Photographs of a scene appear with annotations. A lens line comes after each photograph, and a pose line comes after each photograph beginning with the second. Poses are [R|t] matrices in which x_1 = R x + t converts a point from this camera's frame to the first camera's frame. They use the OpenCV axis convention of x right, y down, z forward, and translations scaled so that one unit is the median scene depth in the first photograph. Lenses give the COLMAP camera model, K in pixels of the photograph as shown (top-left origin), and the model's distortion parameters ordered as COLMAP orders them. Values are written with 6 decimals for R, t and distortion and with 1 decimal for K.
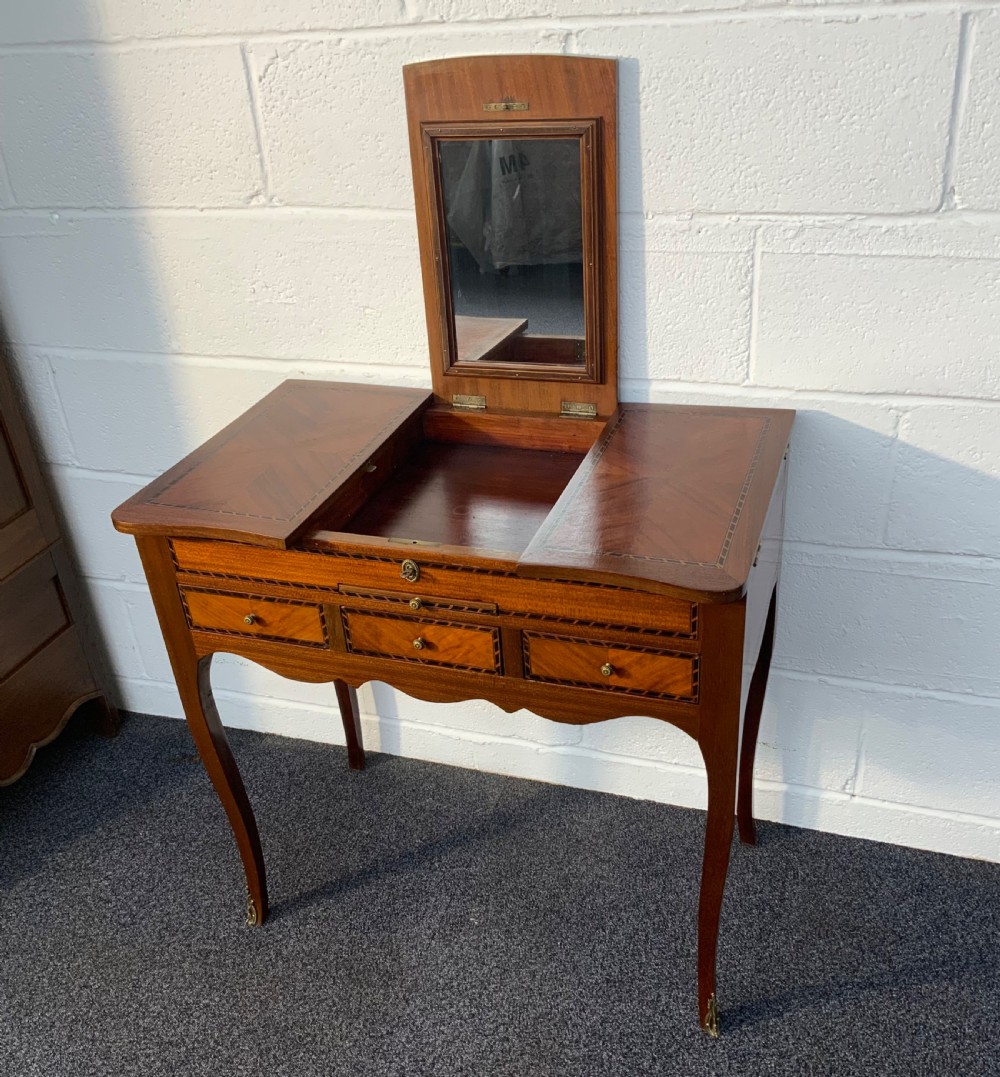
lens RADIAL K [[1074.4, 0, 495.6], [0, 1074.4, 585.3], [0, 0, 1]] dist [0.016535, 0.000000]
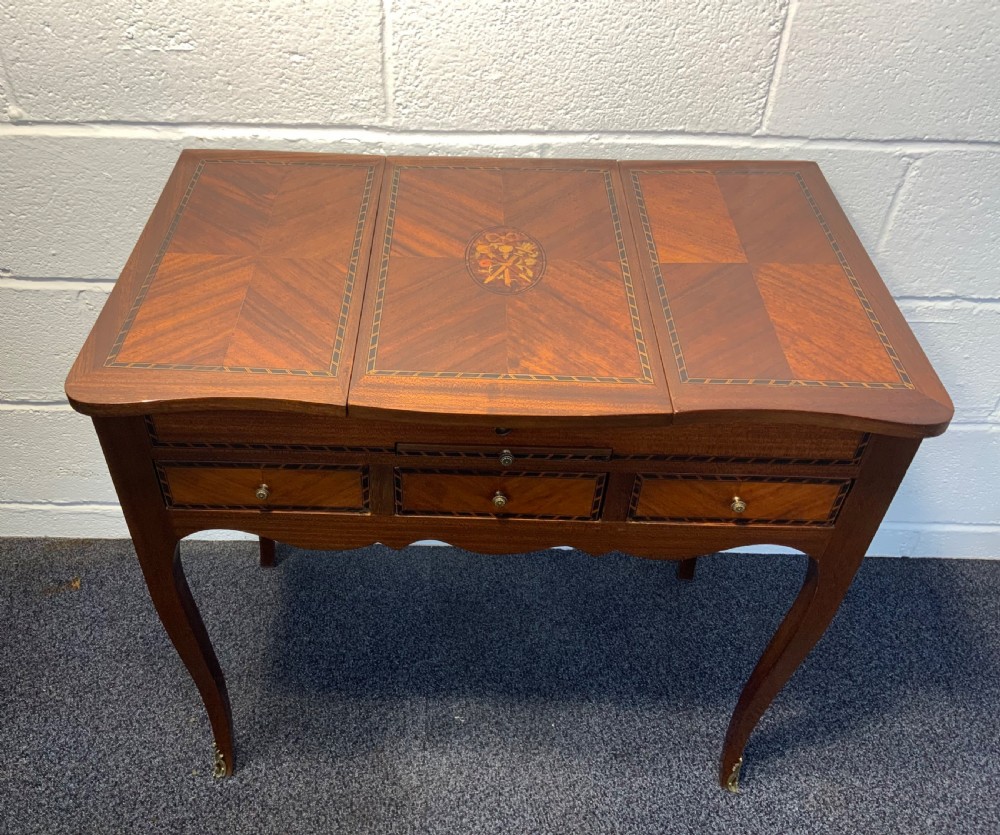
lens RADIAL K [[903.7, 0, 434.1], [0, 903.7, 409.4], [0, 0, 1]] dist [0.034789, -0.099490]
pose [[0.951765, -0.140710, 0.272662, -0.241452], [0.092755, 0.979014, 0.181458, -0.115345], [-0.292473, -0.147415, 0.944843, 0.308801]]
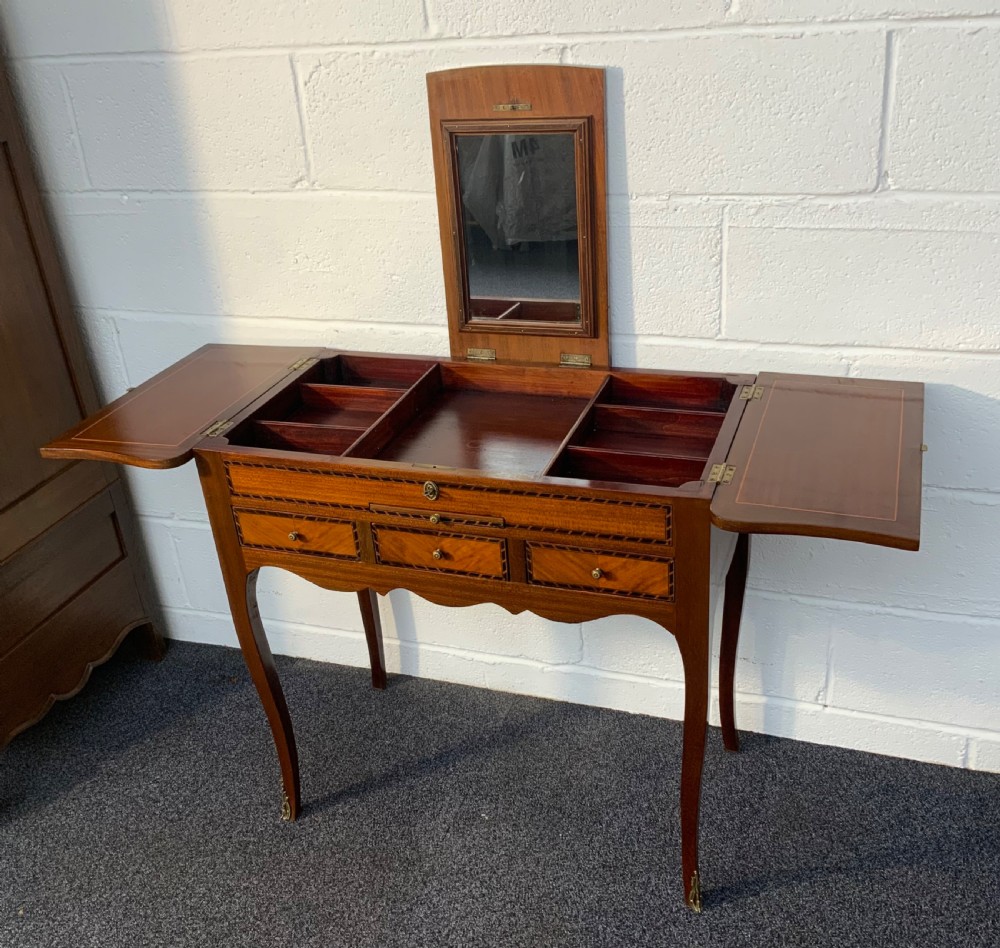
lens RADIAL K [[1067.0, 0, 495.9], [0, 1067.0, 496.6], [0, 0, 1]] dist [0.036246, 0.000000]
pose [[0.999917, 0.000735, -0.012836, 0.005873], [-0.001460, 0.998398, -0.056562, 0.046922], [0.012774, 0.056576, 0.998317, -0.139589]]
